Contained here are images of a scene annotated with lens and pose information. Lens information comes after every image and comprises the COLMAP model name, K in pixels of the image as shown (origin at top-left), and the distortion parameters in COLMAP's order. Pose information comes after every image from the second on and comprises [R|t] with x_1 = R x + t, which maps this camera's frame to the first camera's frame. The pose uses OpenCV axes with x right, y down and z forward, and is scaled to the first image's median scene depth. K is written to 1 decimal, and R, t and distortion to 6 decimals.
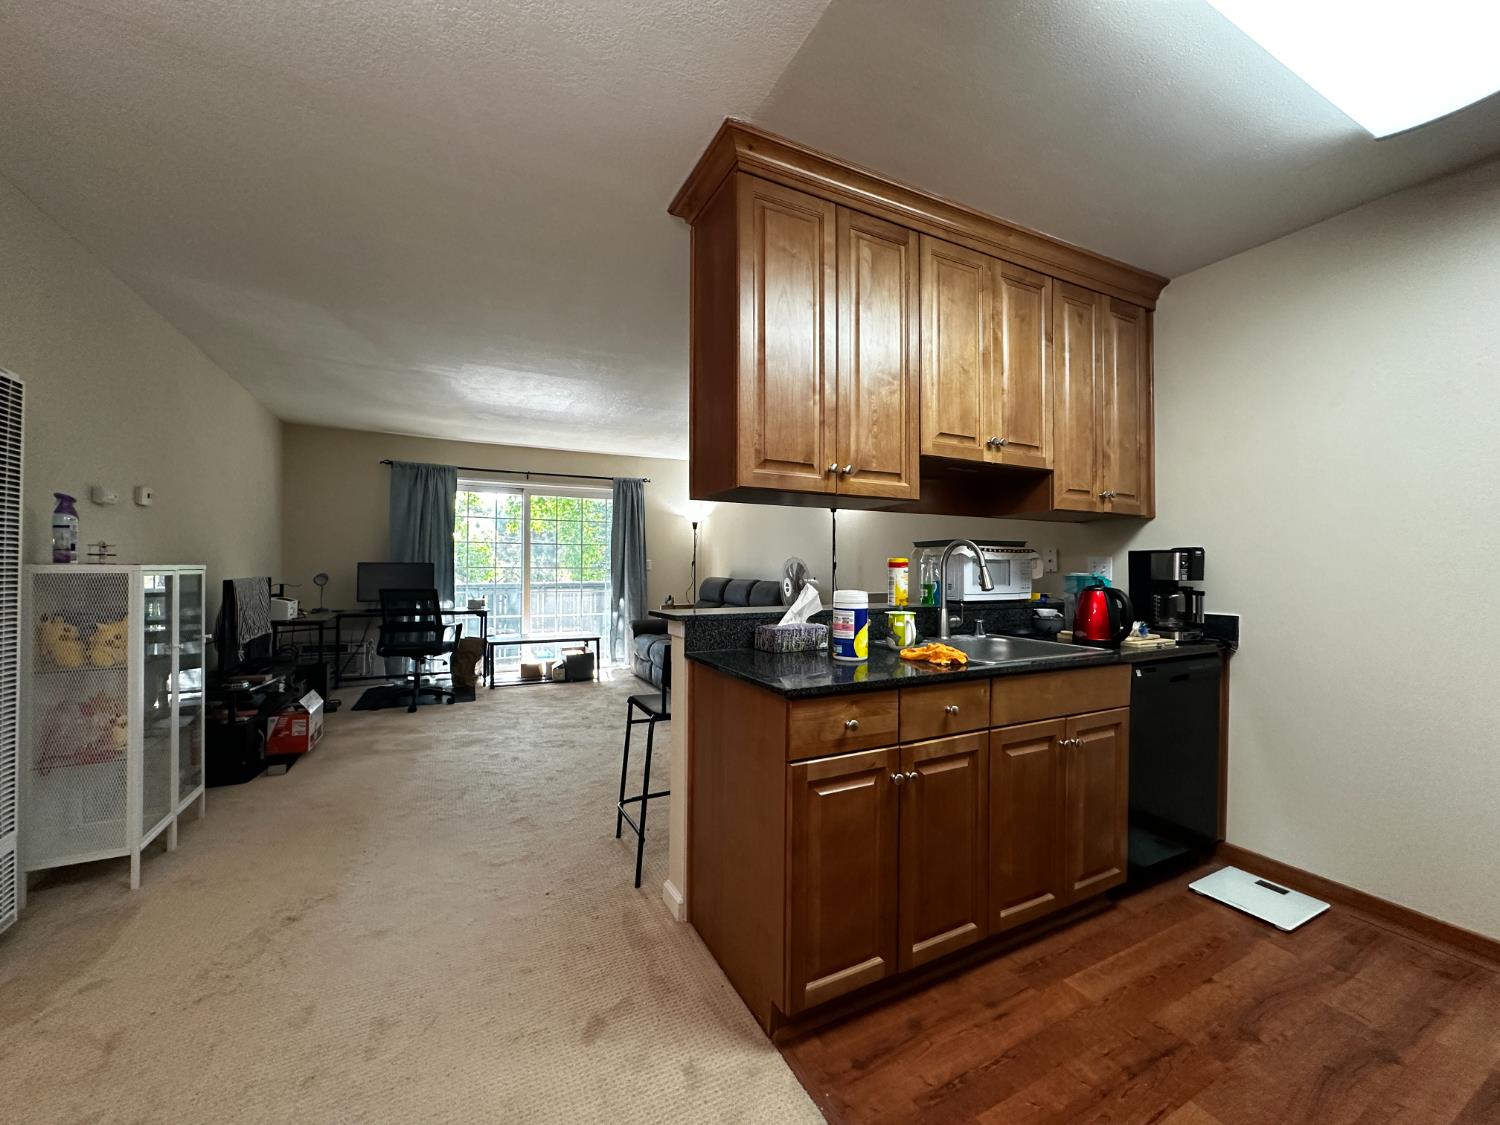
lens RADIAL K [[600.7, 0, 746.0], [0, 600.7, 566.7], [0, 0, 1]] dist [0.000374, -0.000087]
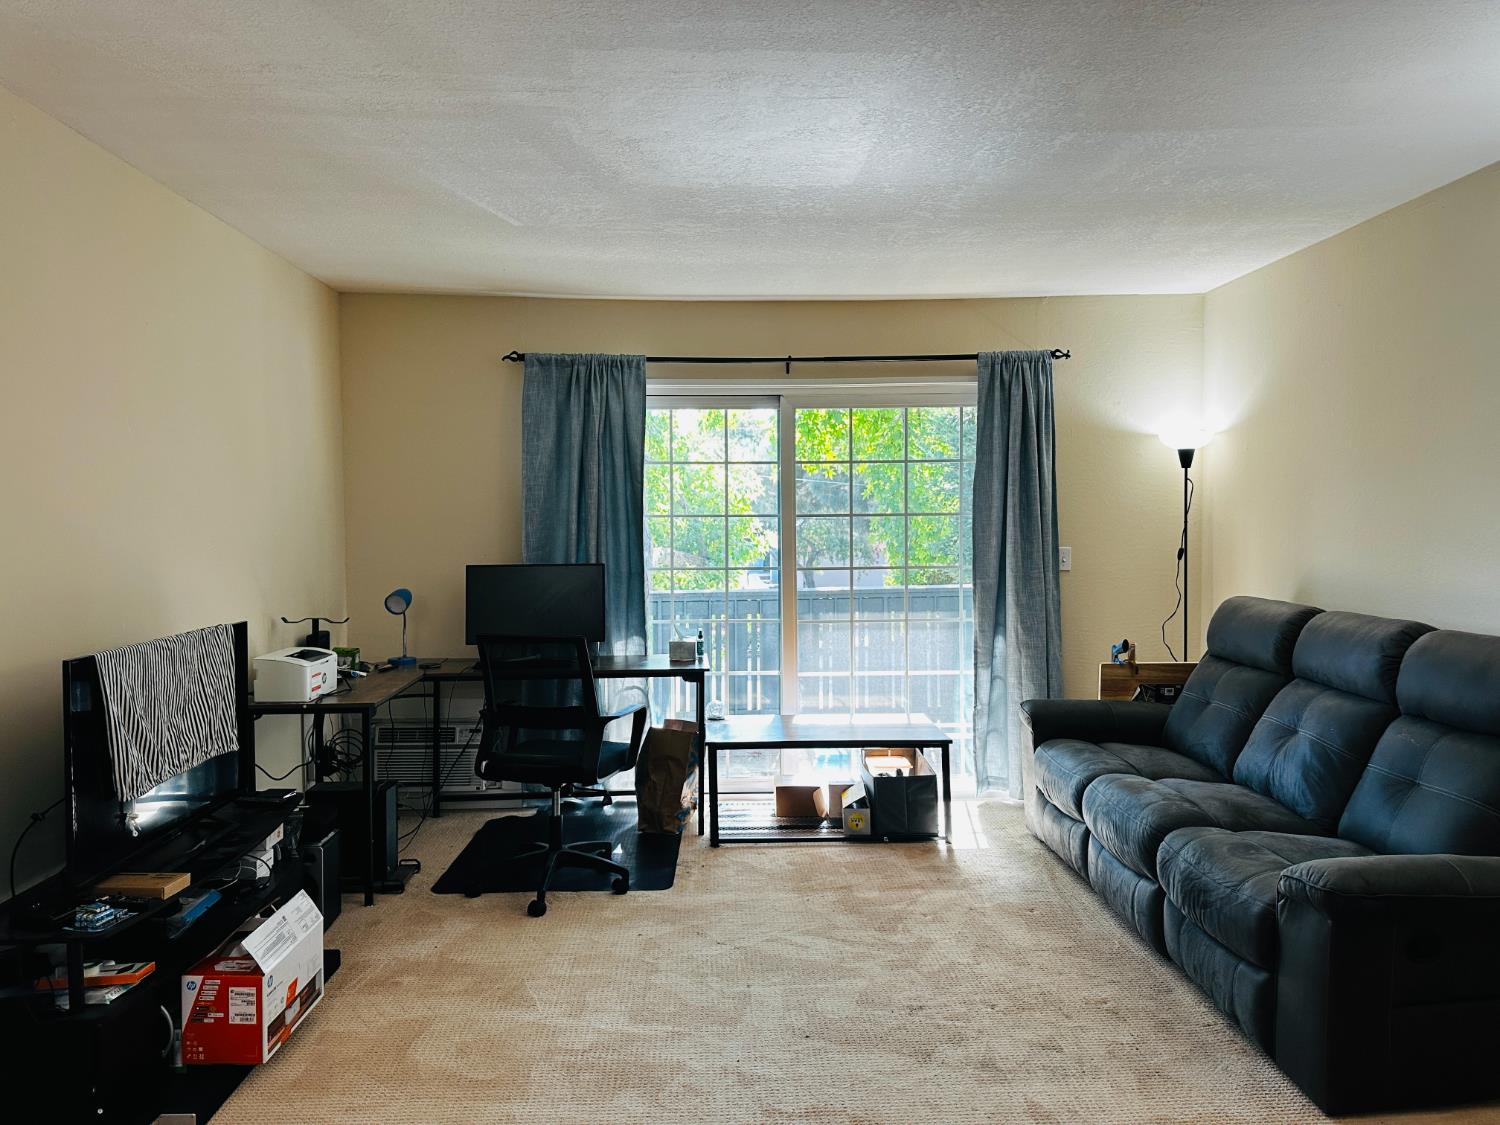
lens RADIAL K [[1055.6, 0, 743.7], [0, 1055.6, 559.5], [0, 0, 1]] dist [0.033928, -0.010220]
pose [[0.910723, -0.000315, -0.413017, -0.071052], [0.015230, 0.999345, 0.032821, -0.034478], [0.412736, -0.036181, 0.910132, 0.278531]]
